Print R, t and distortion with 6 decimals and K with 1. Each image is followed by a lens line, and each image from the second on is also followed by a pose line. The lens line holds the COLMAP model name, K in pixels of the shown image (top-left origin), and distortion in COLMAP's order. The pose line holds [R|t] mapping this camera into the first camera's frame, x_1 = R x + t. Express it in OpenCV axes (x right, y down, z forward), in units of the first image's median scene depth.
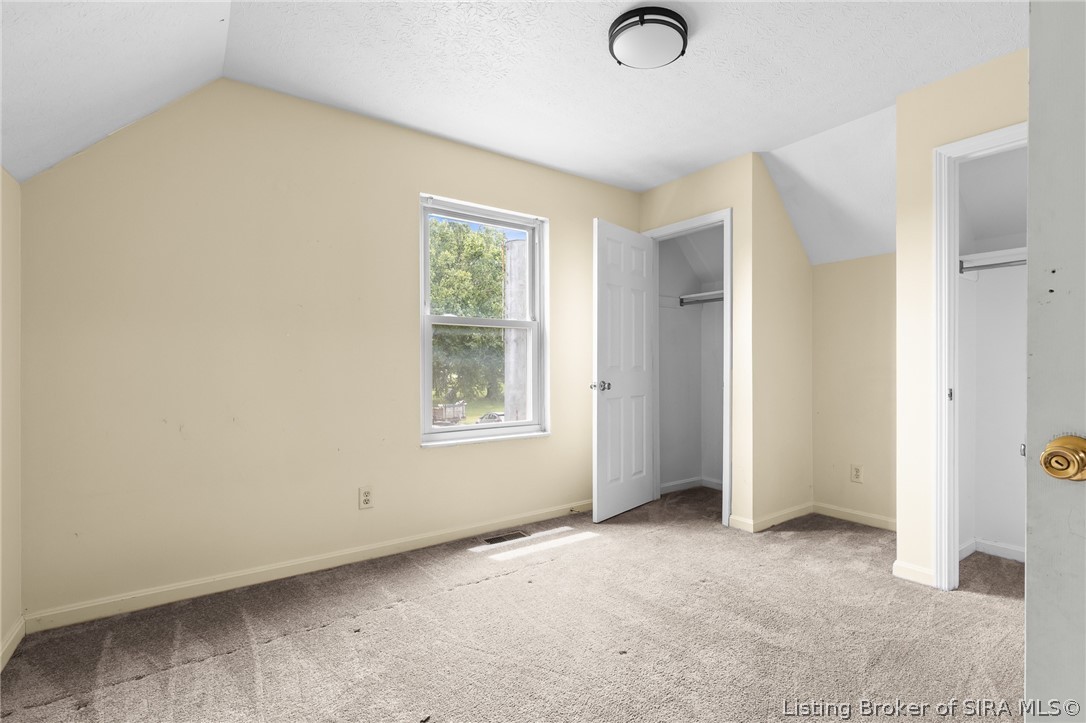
lens RADIAL K [[509.1, 0, 556.5], [0, 509.1, 368.1], [0, 0, 1]] dist [0.002430, -0.001266]
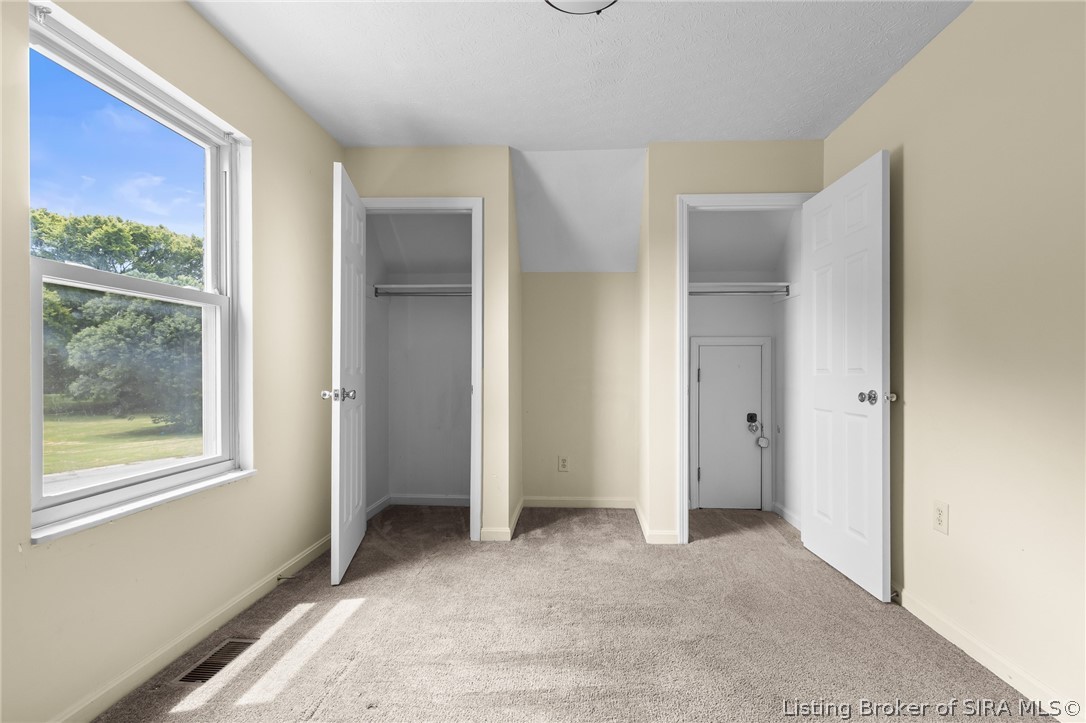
lens RADIAL K [[509.1, 0, 549.6], [0, 509.1, 368.2], [0, 0, 1]] dist [0.002430, -0.001266]
pose [[0.626793, 0.002020, 0.779183, -0.306677], [0.001872, 0.999990, -0.004098, 0.001186], [-0.779183, 0.004027, 0.626783, 0.323476]]
